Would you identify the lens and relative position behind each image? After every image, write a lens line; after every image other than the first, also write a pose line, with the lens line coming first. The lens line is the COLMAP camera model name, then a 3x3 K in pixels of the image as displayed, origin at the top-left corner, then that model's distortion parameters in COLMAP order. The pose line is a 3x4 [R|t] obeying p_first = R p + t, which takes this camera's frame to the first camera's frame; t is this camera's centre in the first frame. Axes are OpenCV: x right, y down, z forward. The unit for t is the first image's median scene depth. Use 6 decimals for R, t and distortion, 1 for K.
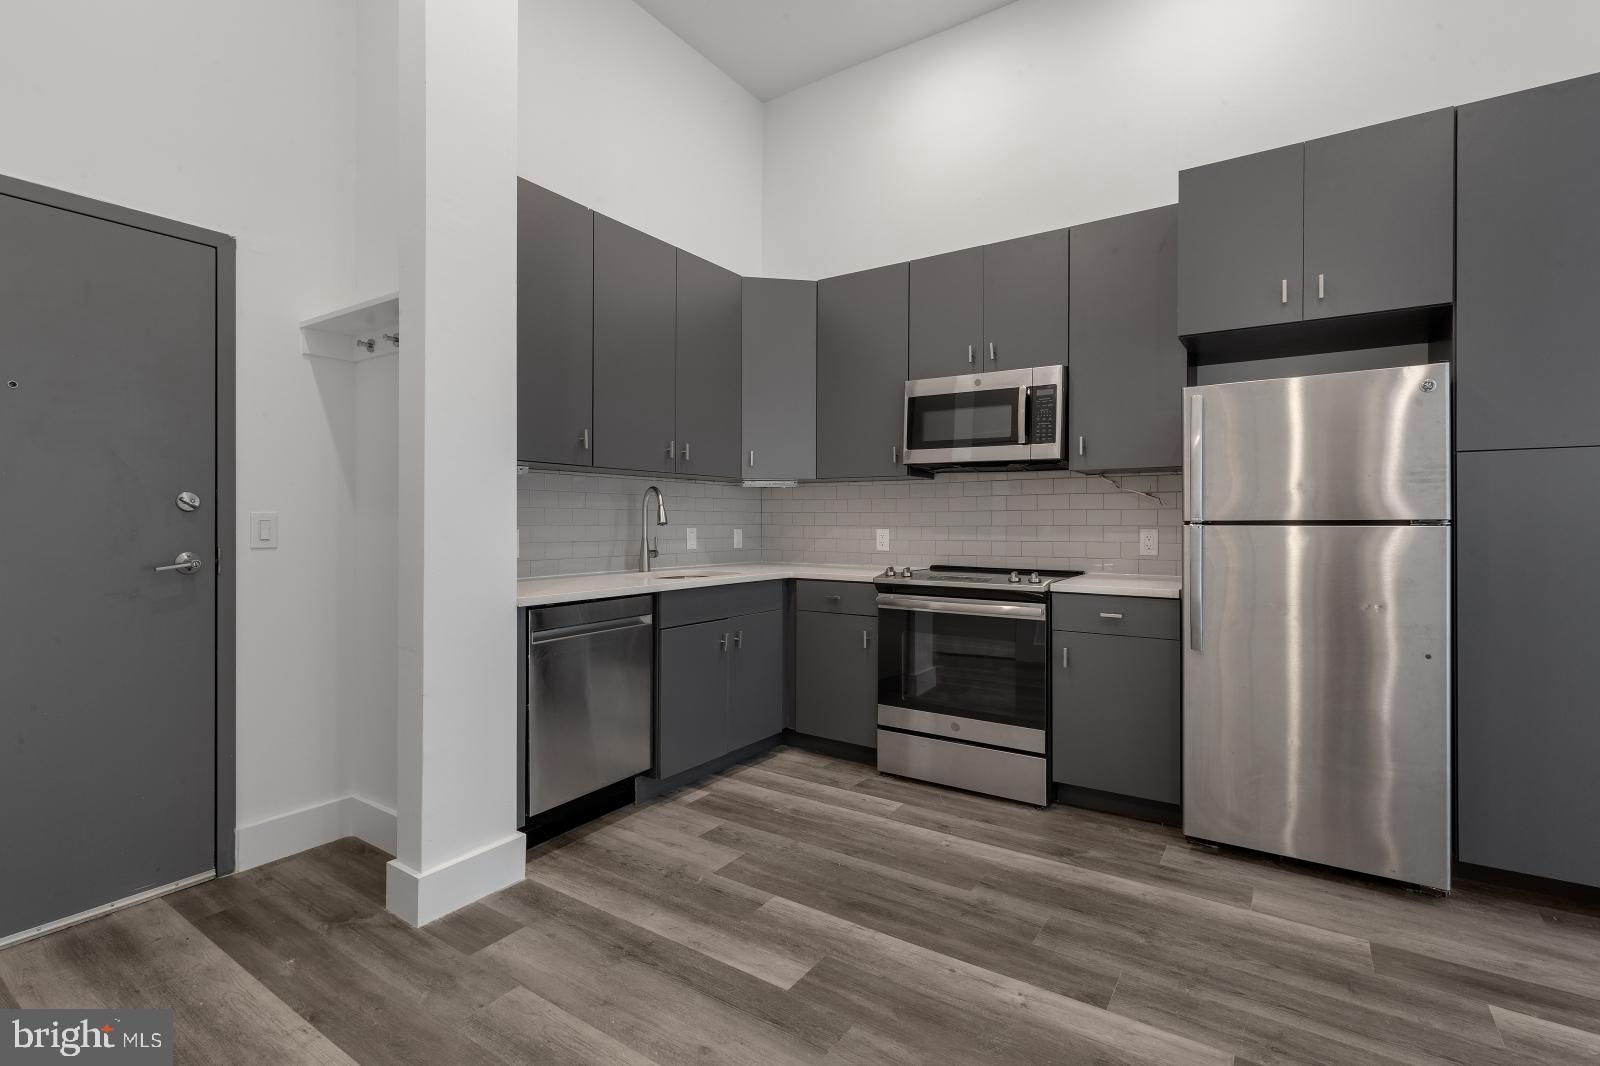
lens RADIAL K [[749.7, 0, 792.4], [0, 749.7, 519.2], [0, 0, 1]] dist [0.001371, -0.000362]
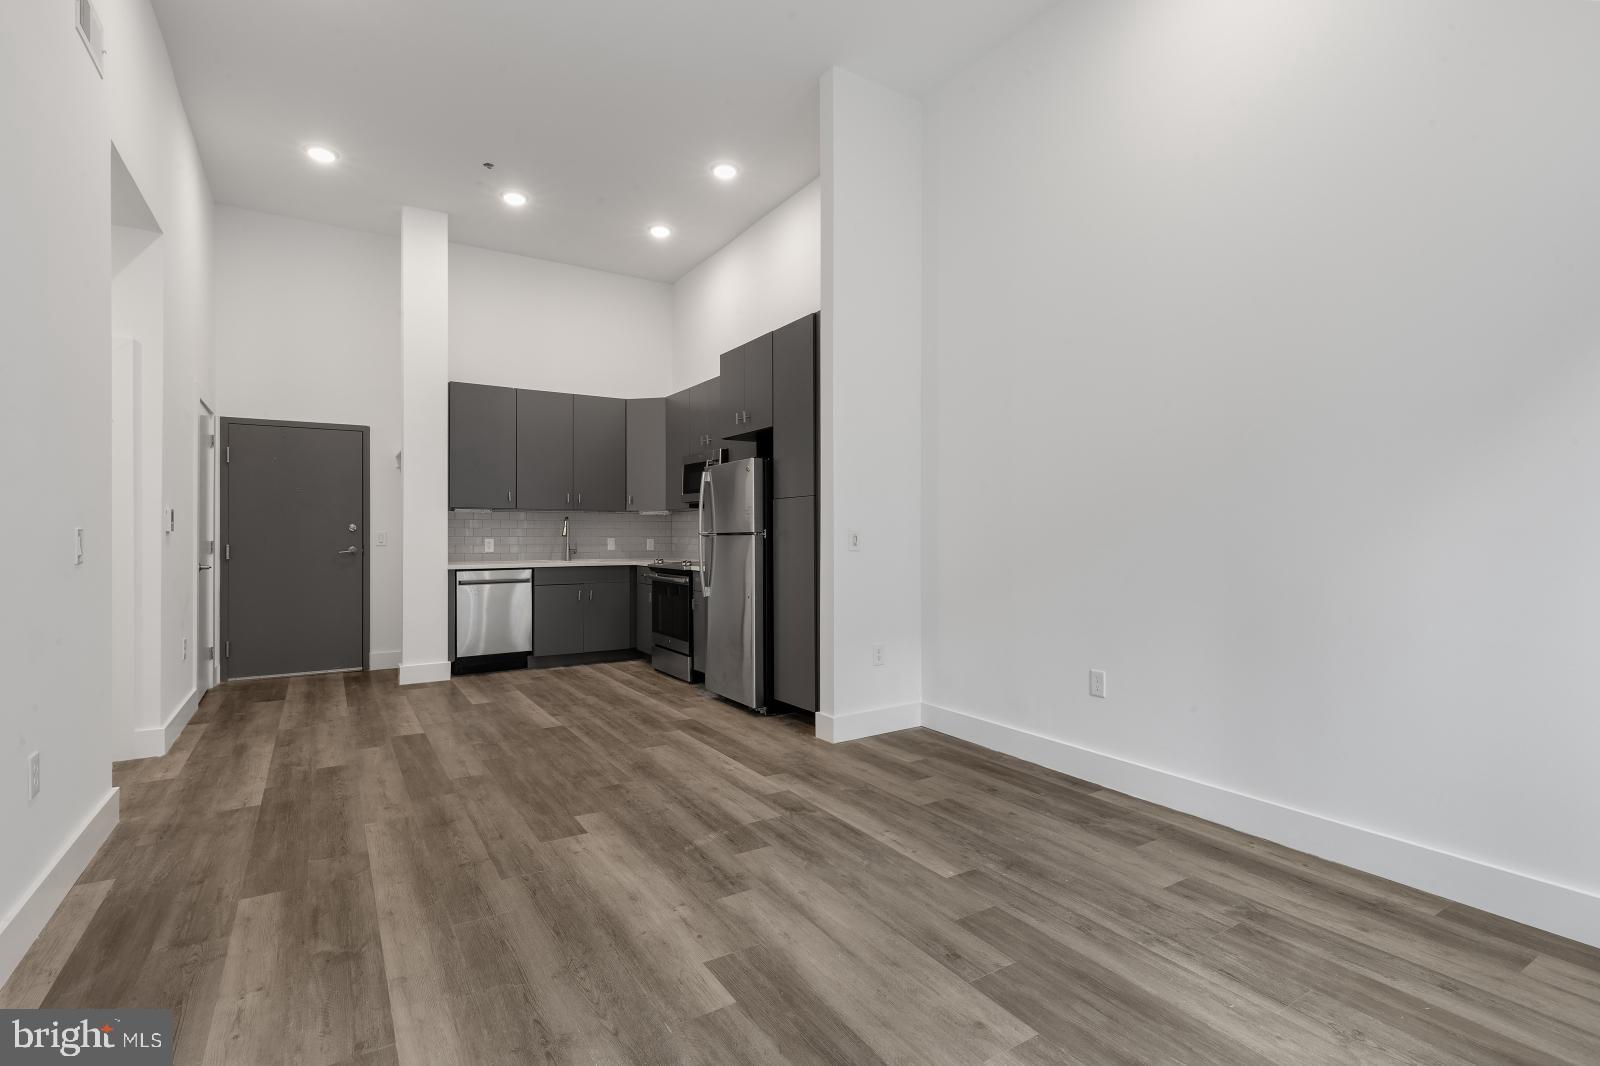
lens RADIAL K [[753.8, 0, 793.0], [0, 753.8, 526.6], [0, 0, 1]] dist [0.002913, -0.000382]
pose [[0.917002, -0.007960, -0.398803, 1.530942], [0.004641, 0.999946, -0.009287, 0.003892], [0.398856, 0.006665, 0.916990, -0.755559]]
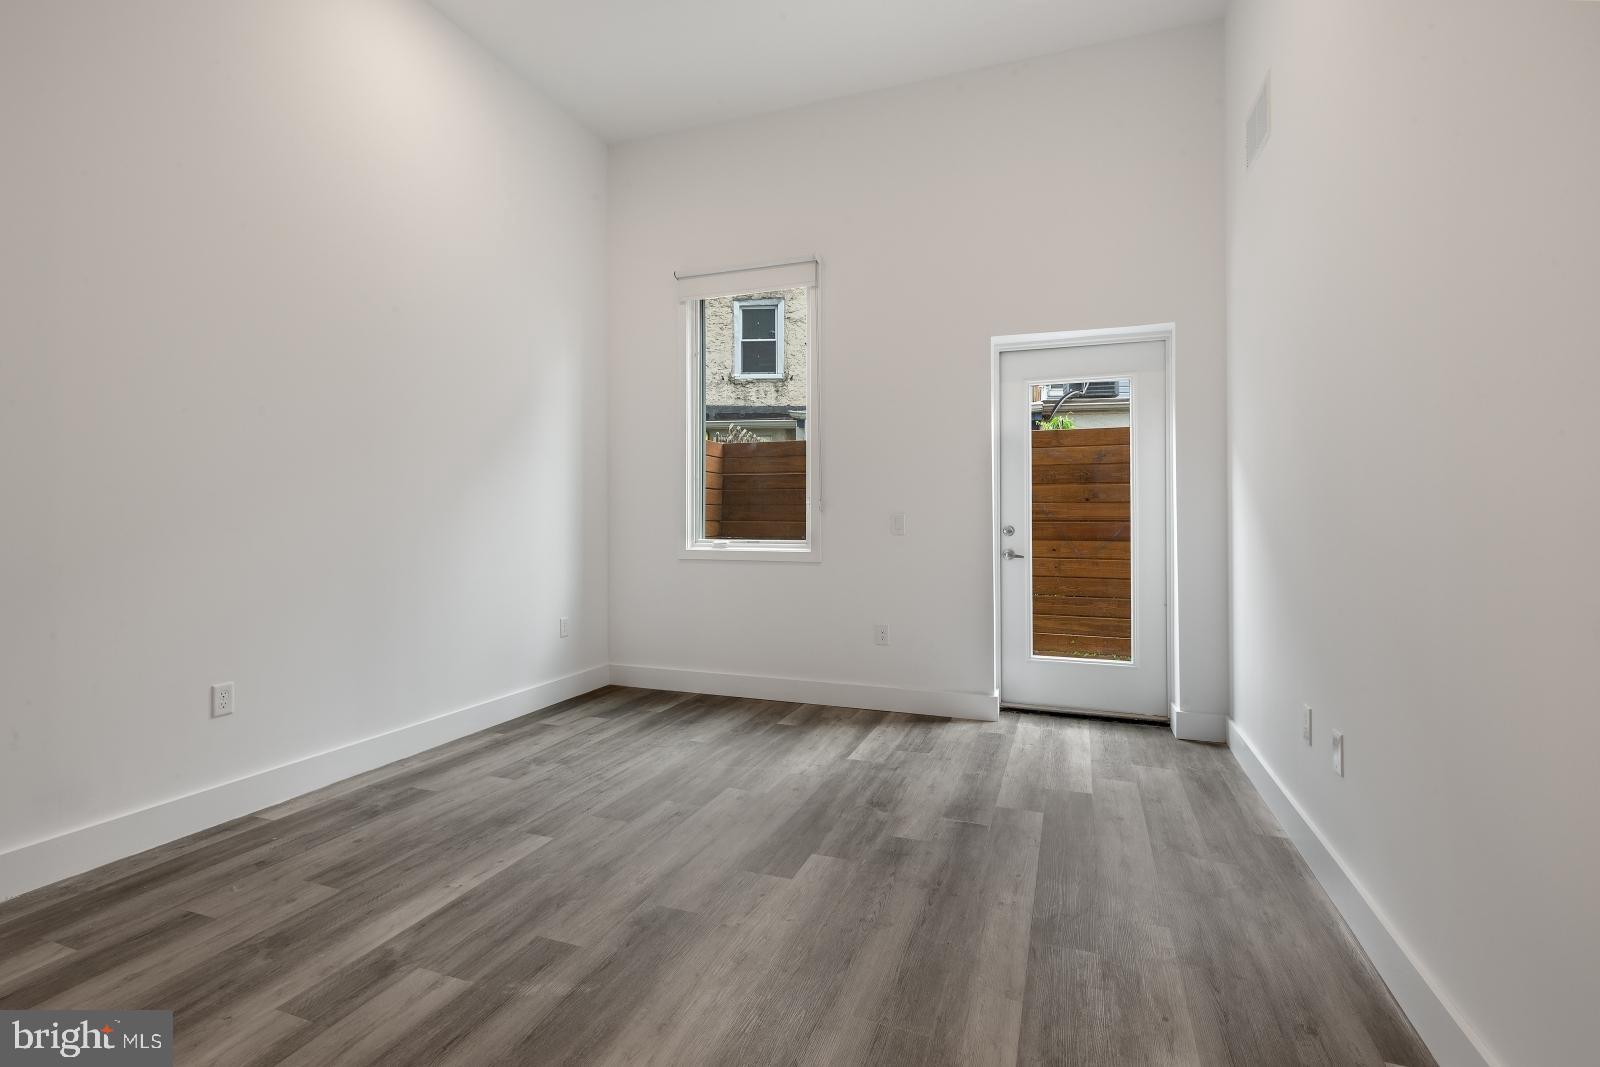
lens RADIAL K [[749.7, 0, 792.4], [0, 749.7, 519.7], [0, 0, 1]] dist [0.001371, -0.000362]
pose [[-0.237659, -0.009787, 0.971299, 0.262878], [-0.001515, 0.999952, 0.009705, -0.000443], [-0.971347, 0.000835, -0.237663, 0.130230]]
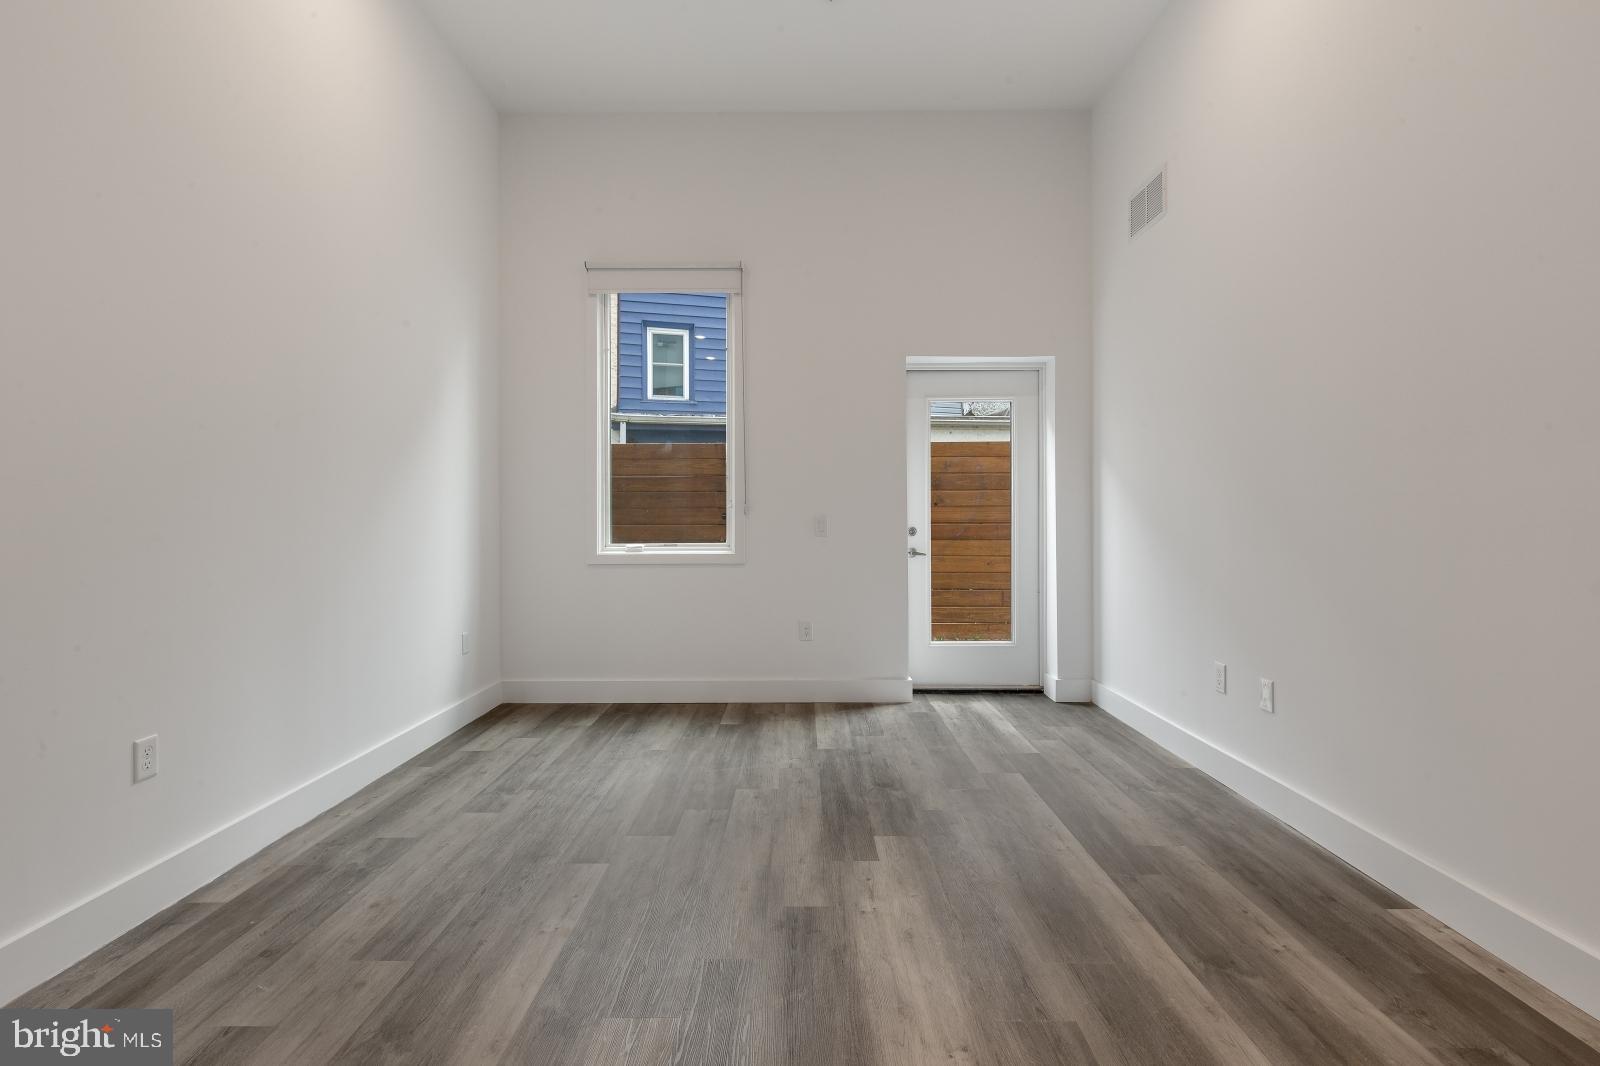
lens RADIAL K [[730.4, 0, 798.8], [0, 730.4, 527.6], [0, 0, 1]] dist [0.002062, -0.000550]
pose [[-0.562595, -0.012334, 0.826641, 0.430092], [0.000077, 0.999888, 0.014971, 0.003032], [-0.826733, 0.008486, -0.562531, 0.521482]]
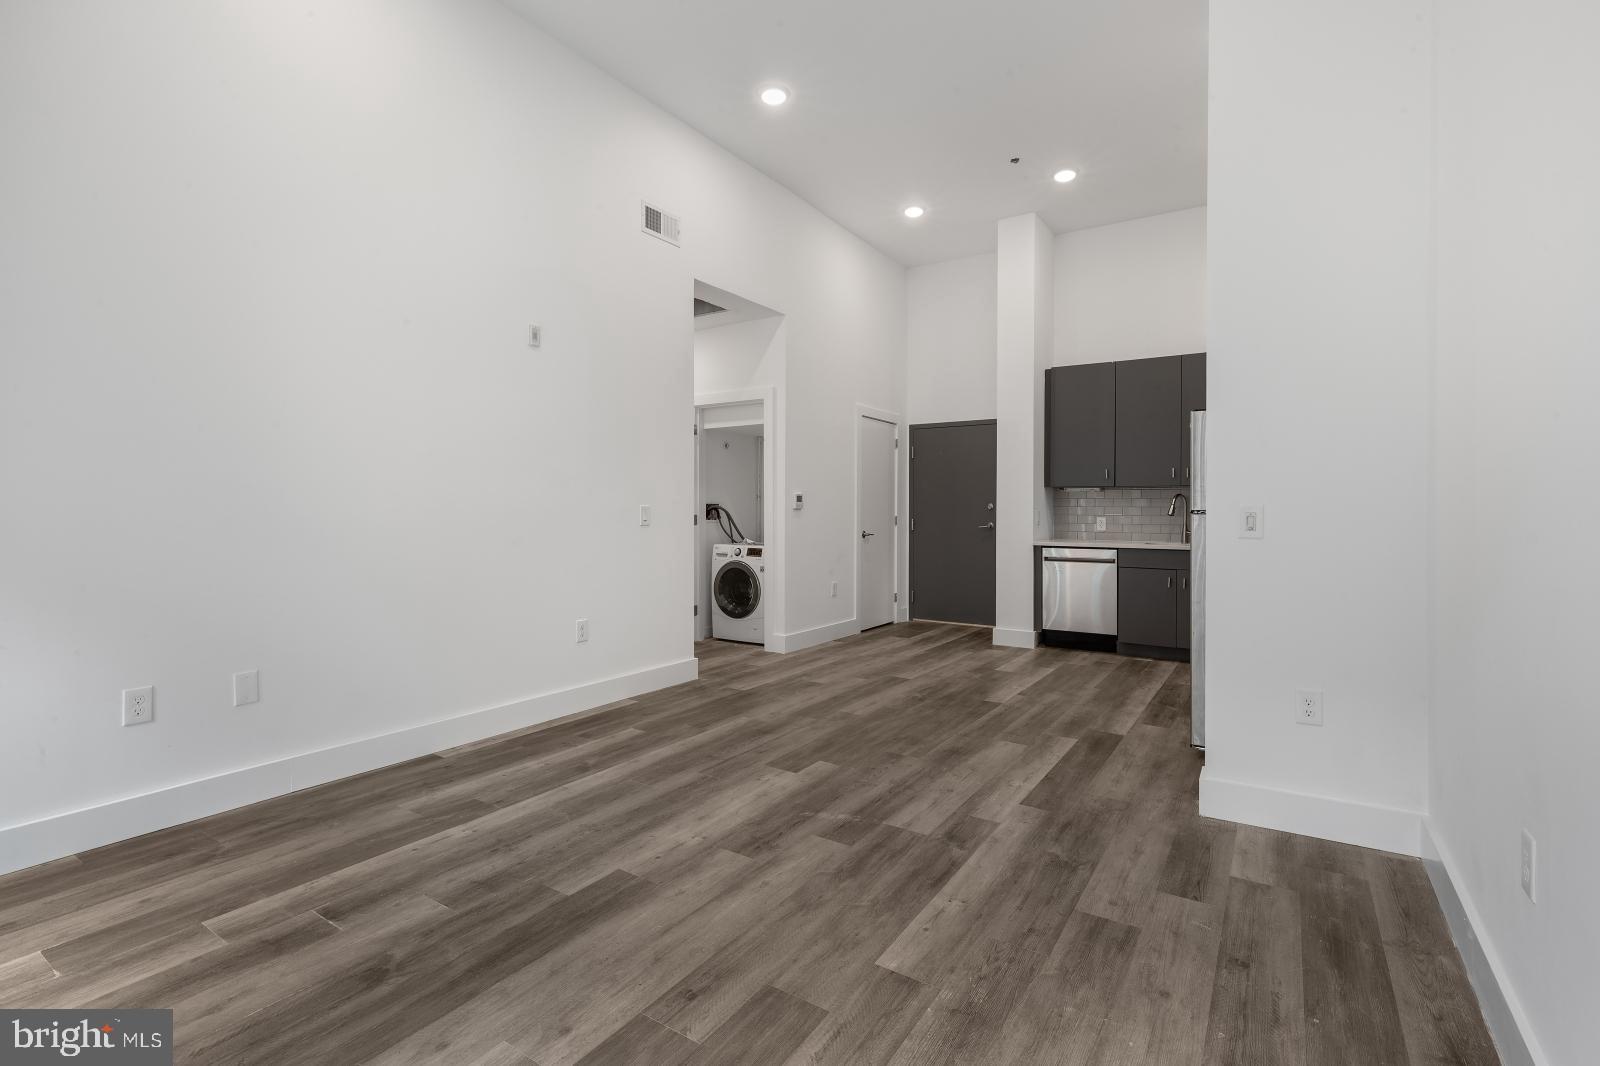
lens RADIAL K [[737.3, 0, 792.7], [0, 737.3, 506.0], [0, 0, 1]] dist [0.001991, -0.000121]
pose [[0.012314, -0.011027, -0.999863, 2.034673], [-0.006114, 0.999920, -0.011103, 0.011899], [0.999905, 0.006250, 0.012245, 0.112982]]
